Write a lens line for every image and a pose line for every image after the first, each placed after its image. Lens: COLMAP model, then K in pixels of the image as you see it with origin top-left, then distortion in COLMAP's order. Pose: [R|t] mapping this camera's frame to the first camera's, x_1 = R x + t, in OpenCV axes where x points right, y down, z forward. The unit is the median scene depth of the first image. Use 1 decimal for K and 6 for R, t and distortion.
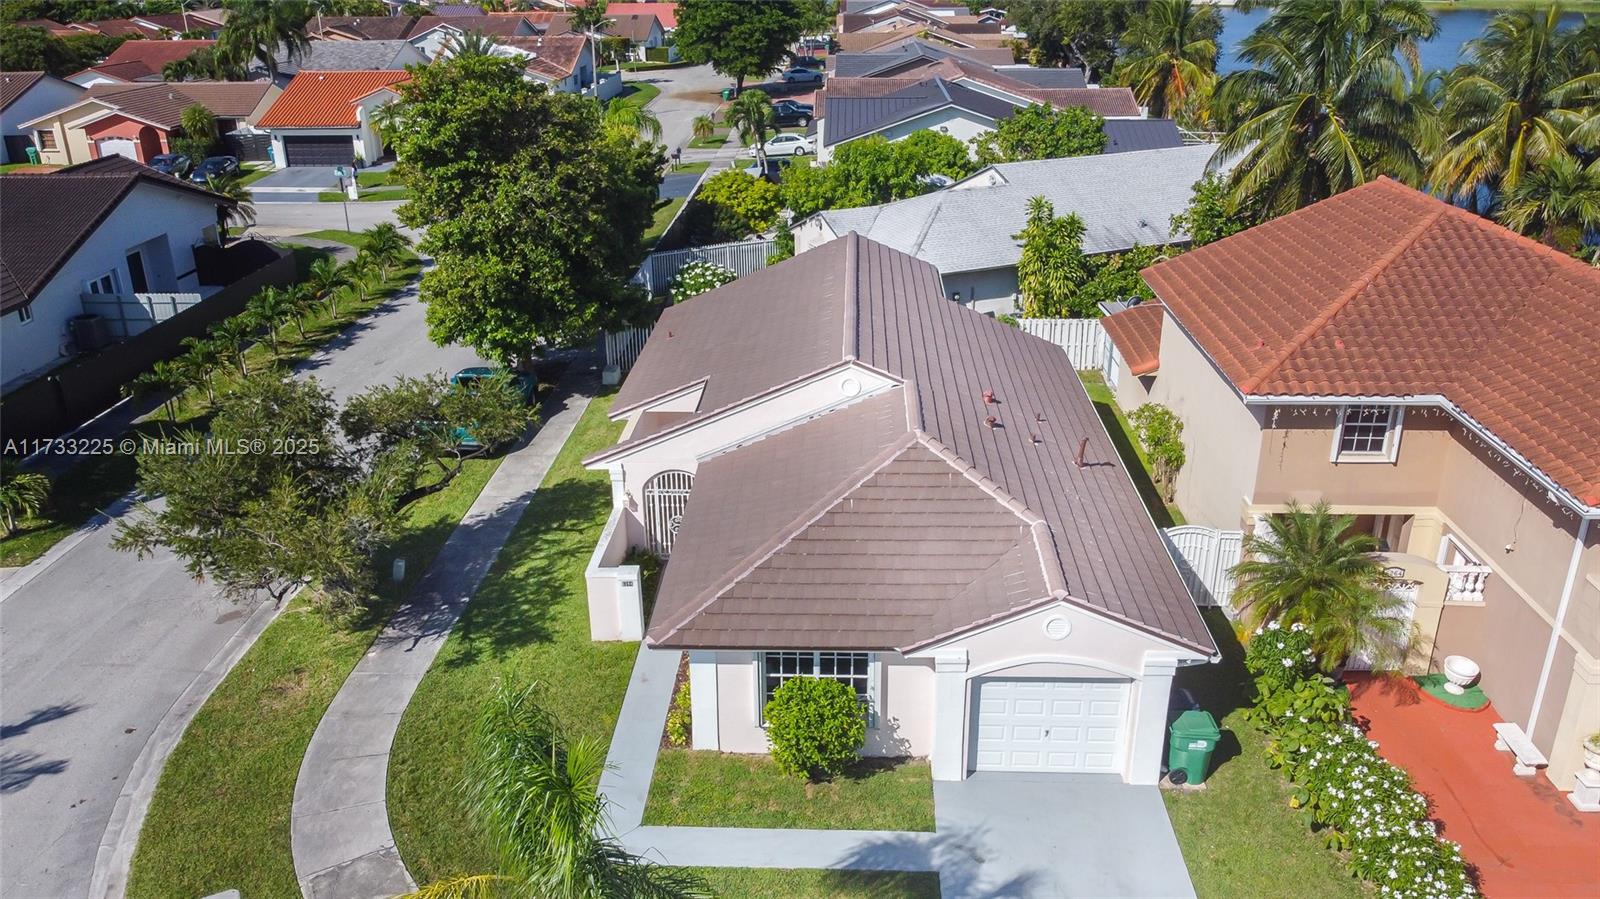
lens RADIAL K [[1216.0, 0, 800.0], [0, 1216.0, 449.5], [0, 0, 1]] dist [-0.007913, 0.000153]
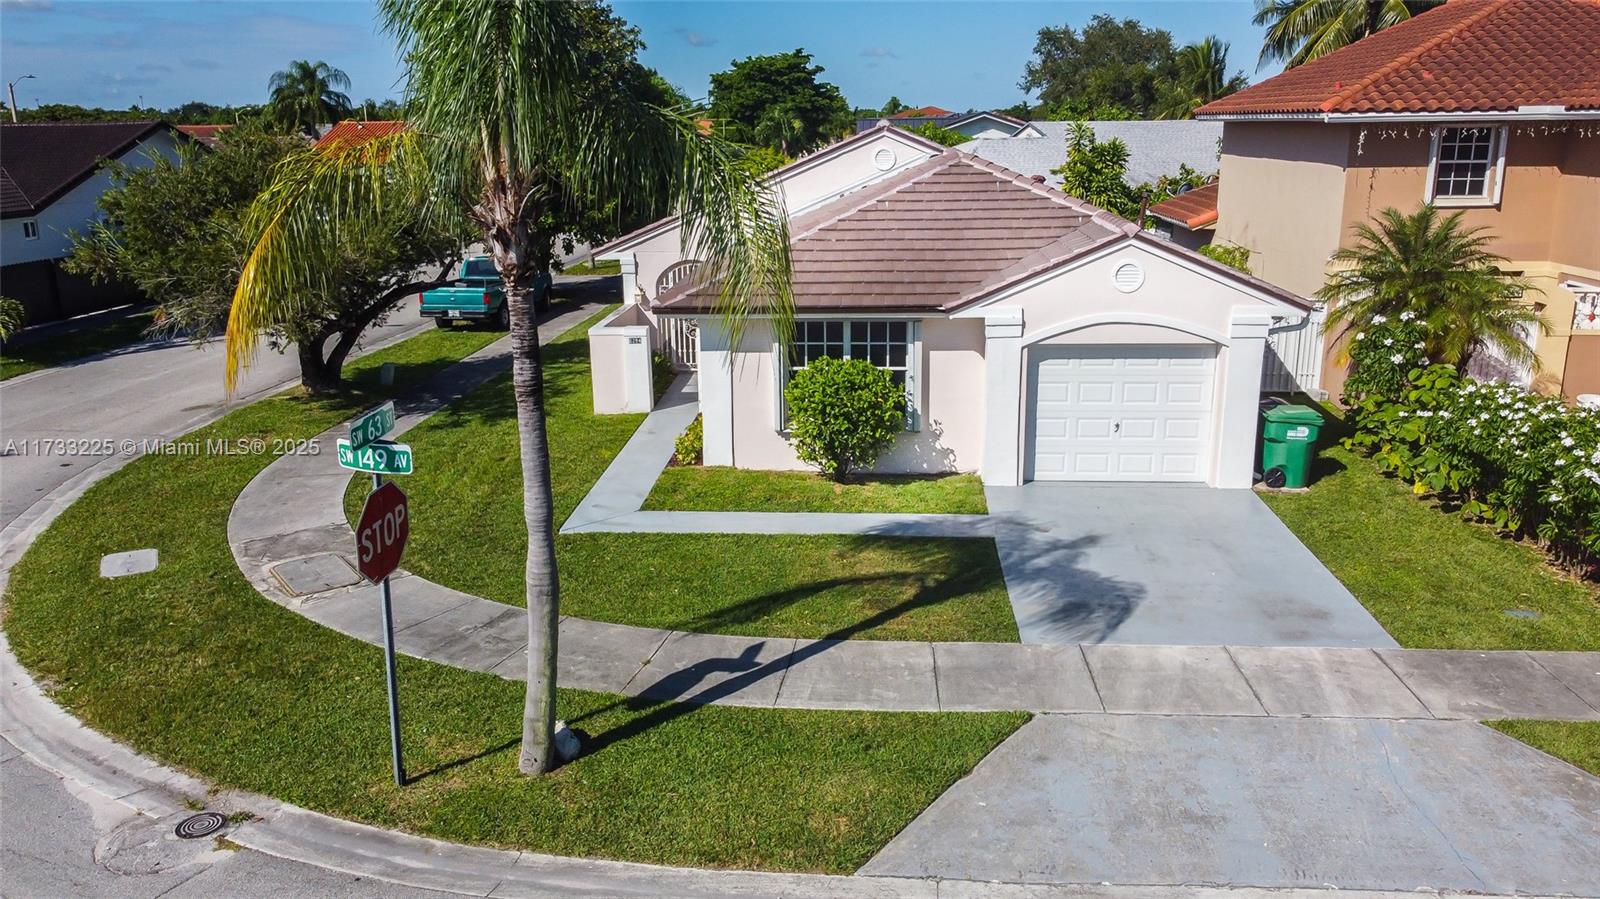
lens RADIAL K [[1216.0, 0, 800.0], [0, 1216.0, 449.5], [0, 0, 1]] dist [-0.007913, 0.000153]
pose [[0.999651, 0.004091, -0.026102, 0.003132], [-0.007358, 0.991962, -0.126322, 0.339815], [0.025375, 0.126470, 0.991646, 0.144274]]
